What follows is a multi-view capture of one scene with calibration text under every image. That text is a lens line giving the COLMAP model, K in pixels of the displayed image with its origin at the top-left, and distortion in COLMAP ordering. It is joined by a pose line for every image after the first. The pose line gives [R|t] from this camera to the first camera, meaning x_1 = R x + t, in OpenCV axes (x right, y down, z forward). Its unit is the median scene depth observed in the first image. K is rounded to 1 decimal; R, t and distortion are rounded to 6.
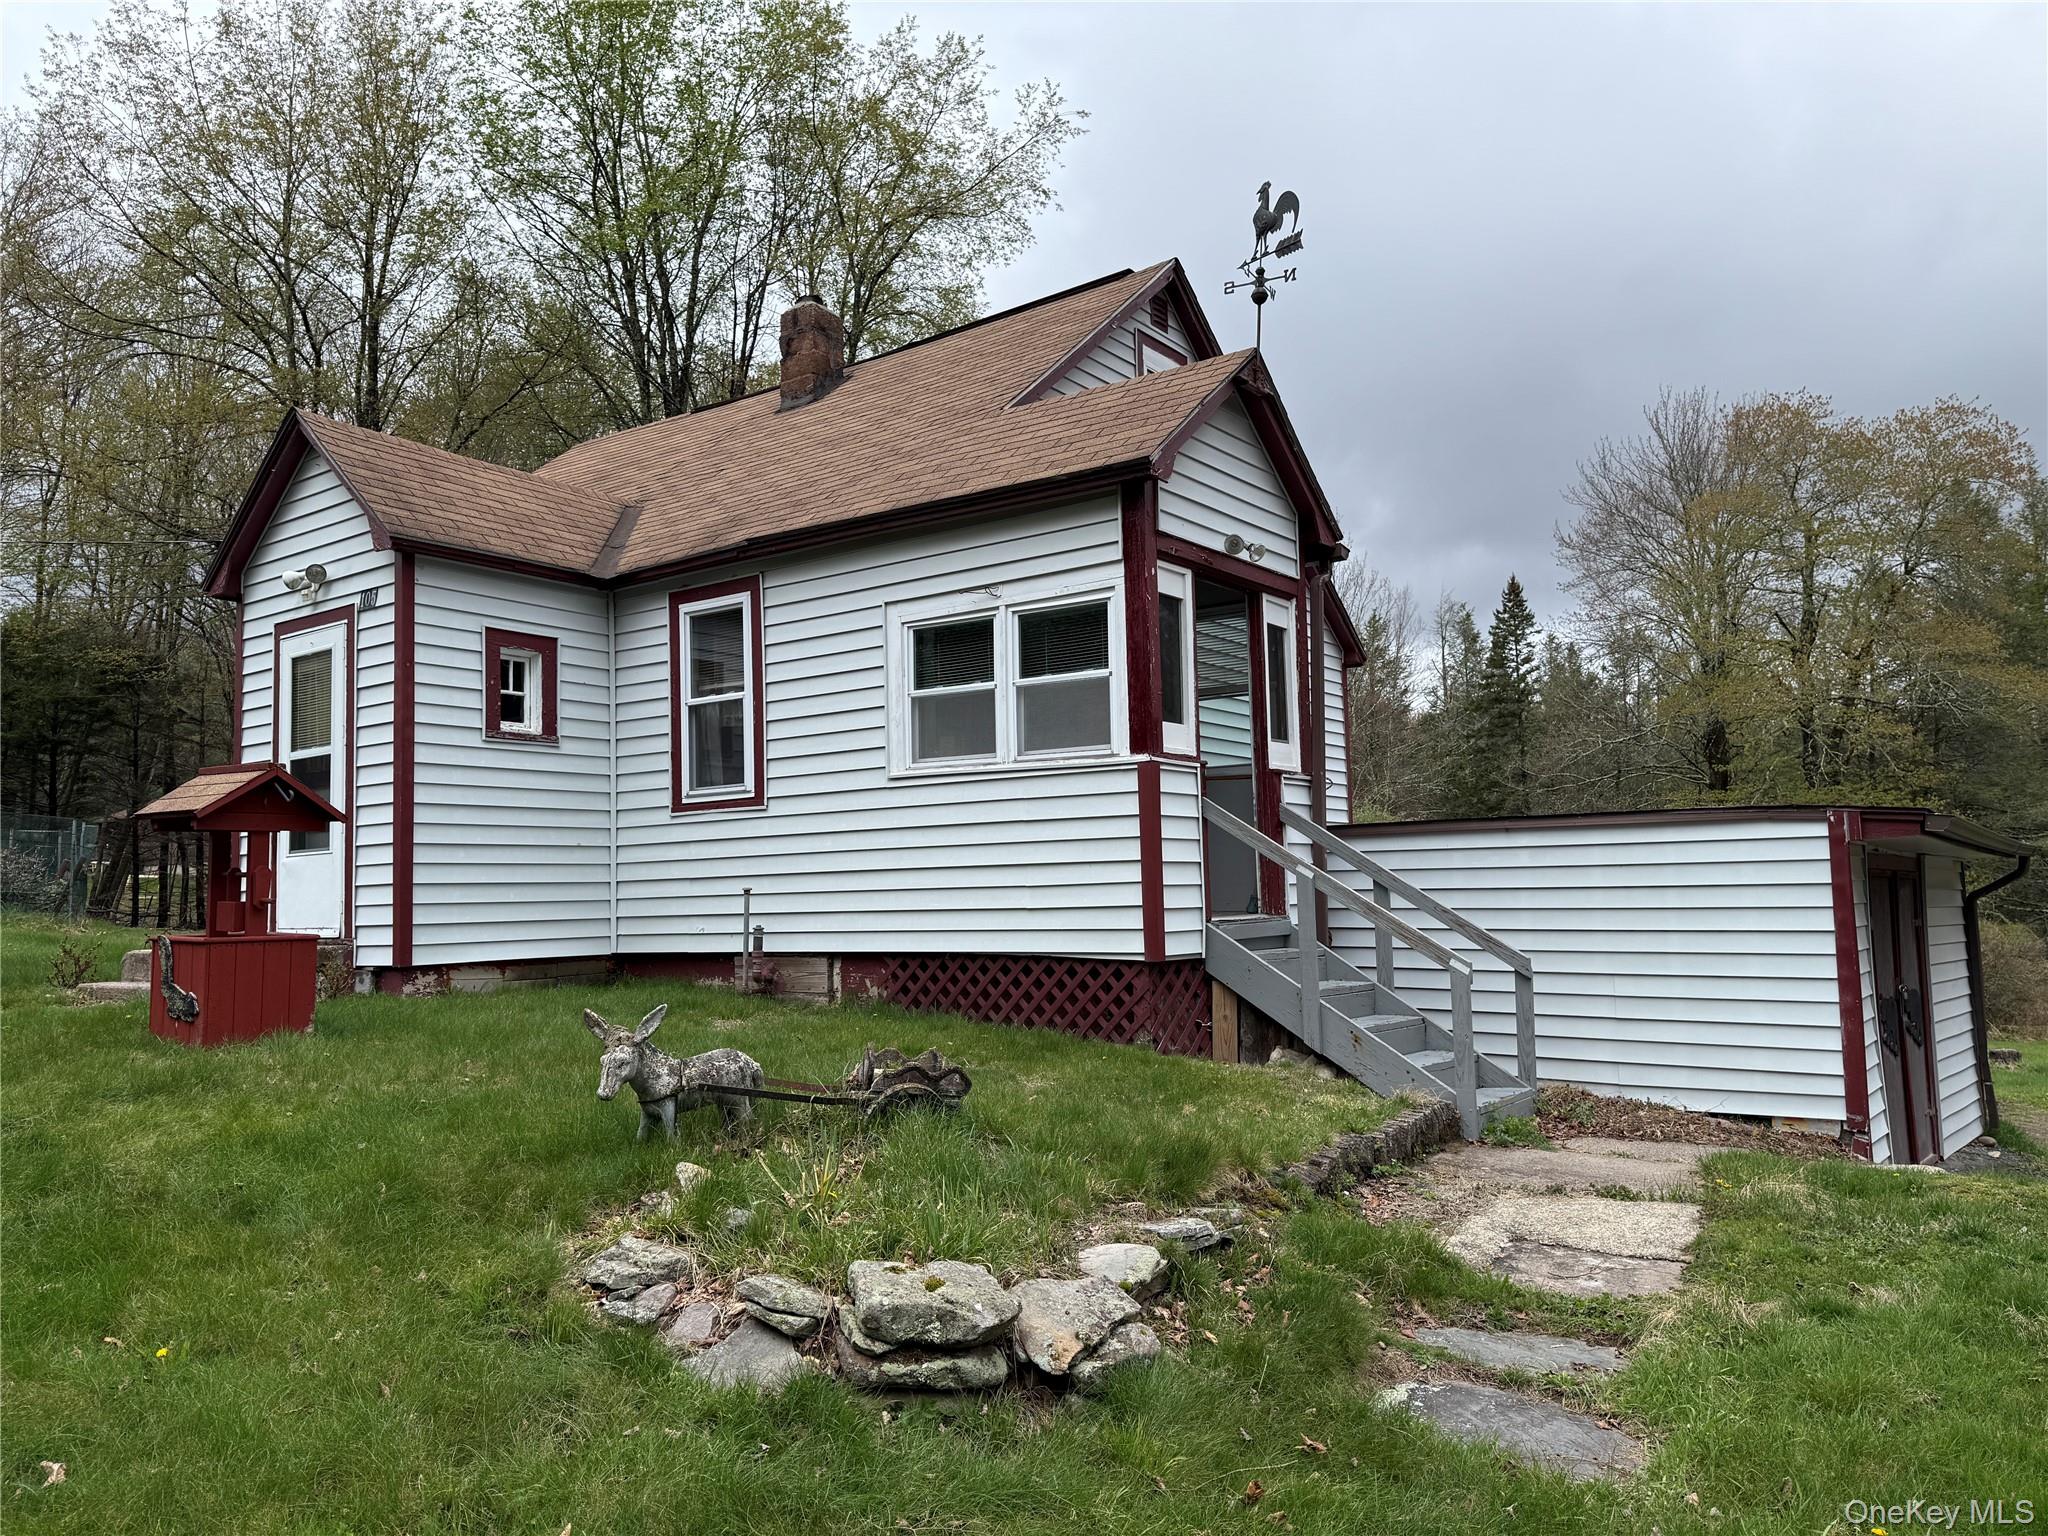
lens RADIAL K [[1461.9, 0, 1023.4], [0, 1461.9, 773.1], [0, 0, 1]] dist [0.031925, -0.043344]
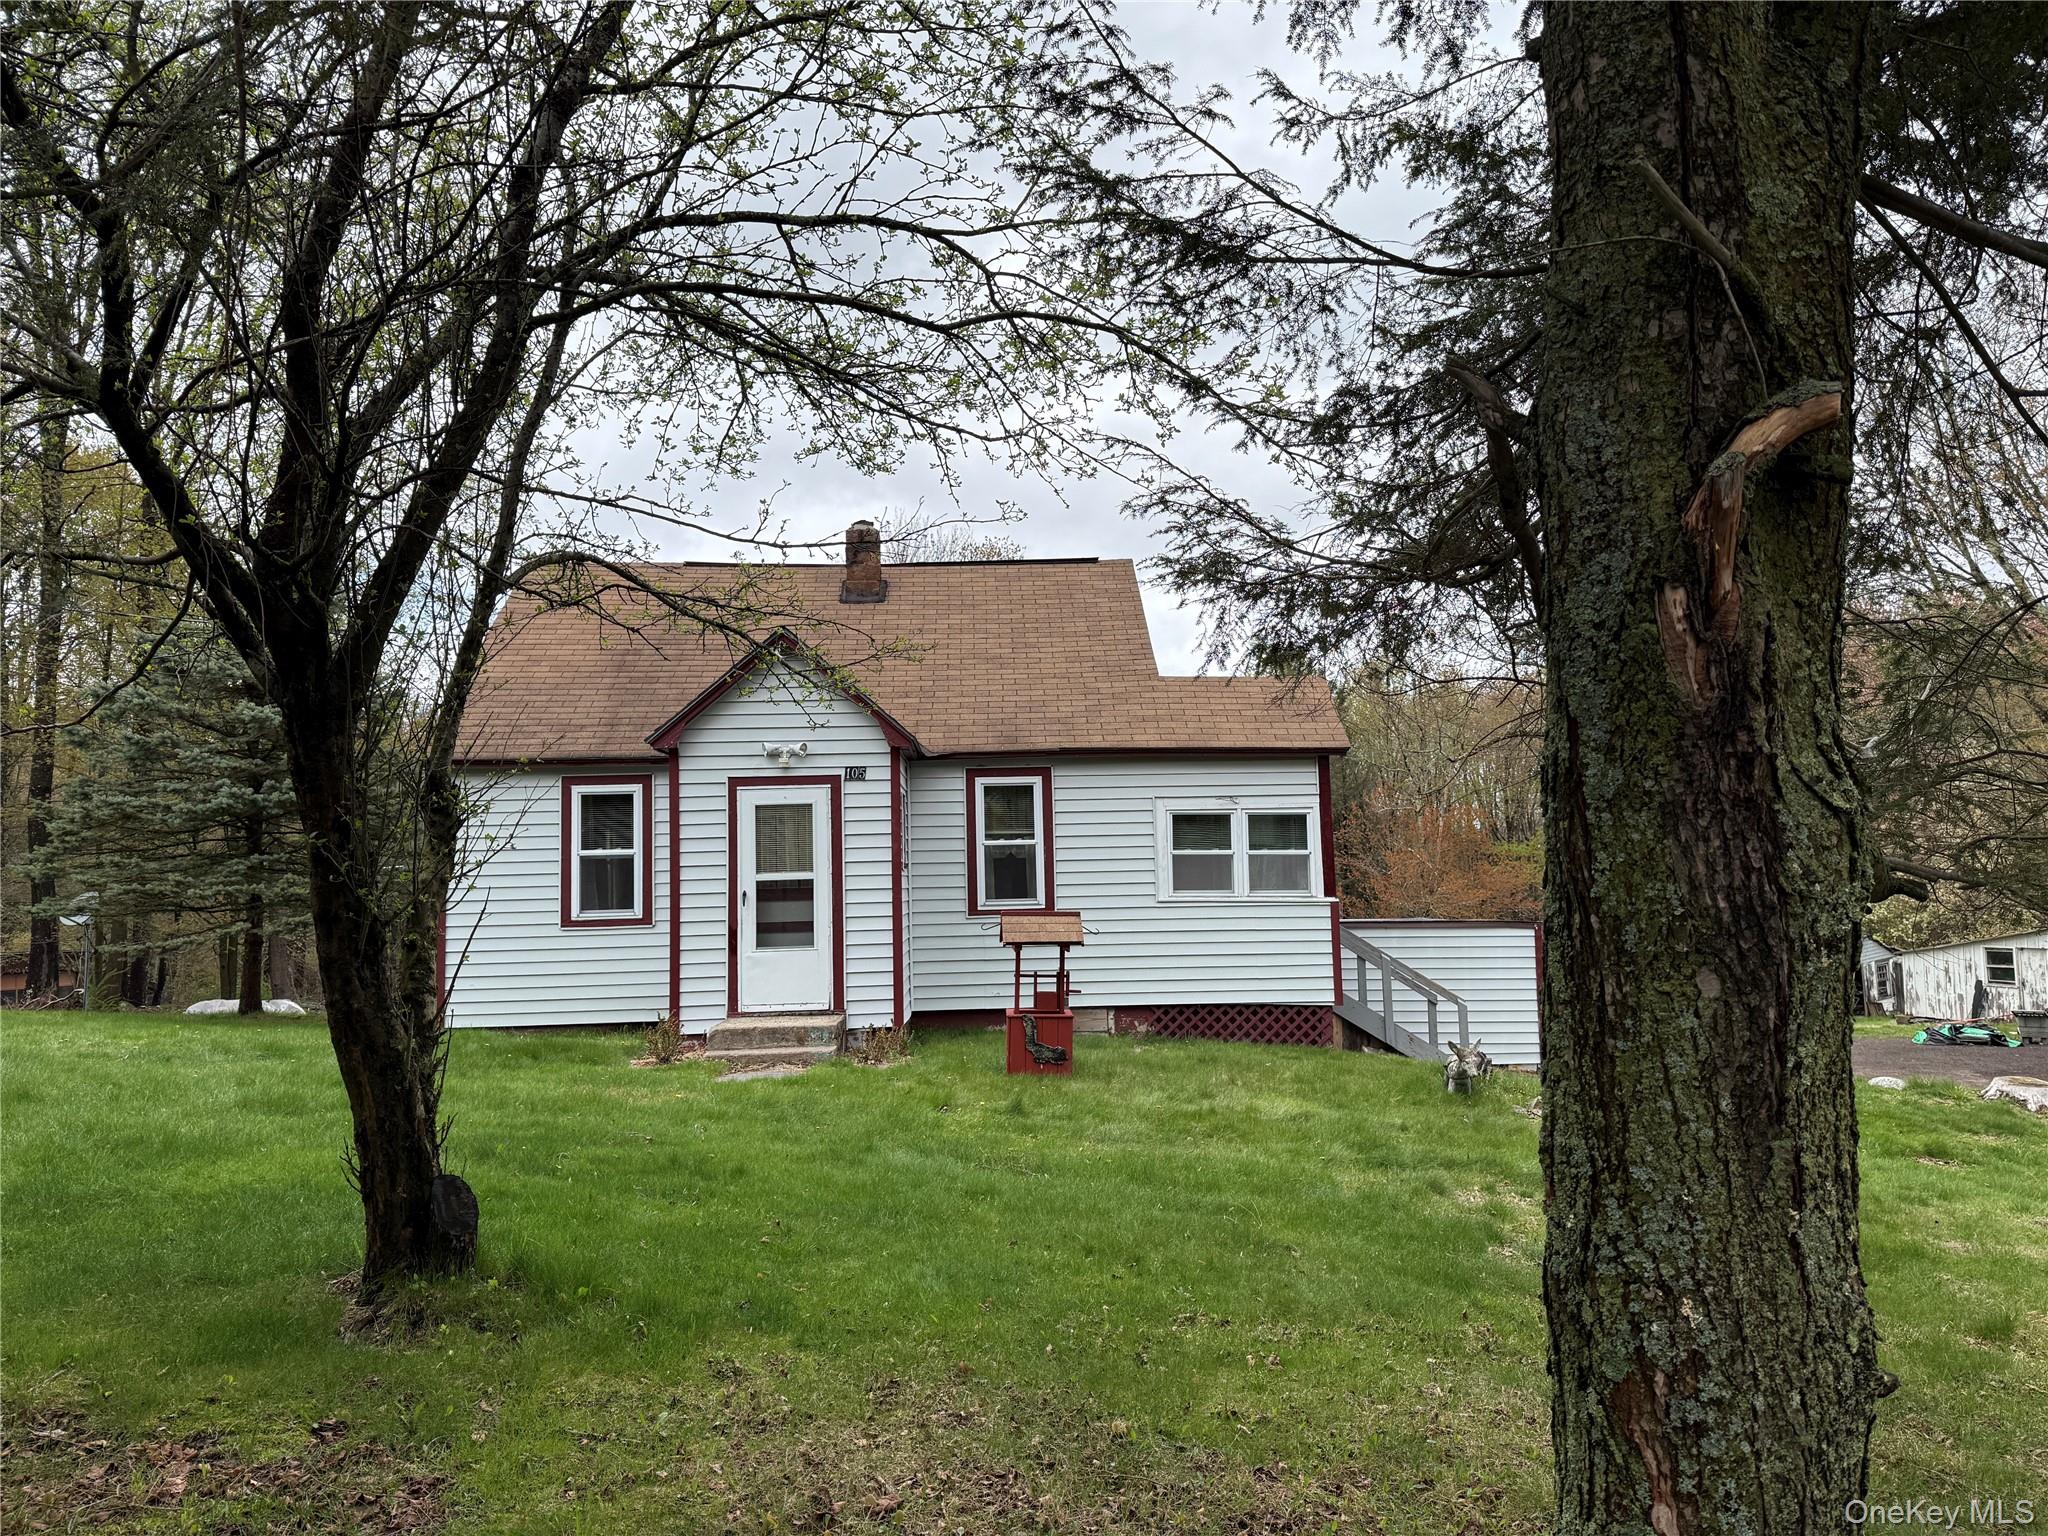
lens RADIAL K [[1461.9, 0, 1028.0], [0, 1461.9, 746.0], [0, 0, 1]] dist [0.031925, -0.043344]
pose [[0.803168, 0.065319, 0.592162, -1.227965], [-0.046781, 0.997817, -0.046615, -0.090341], [-0.593914, 0.009738, 0.804470, -0.277190]]
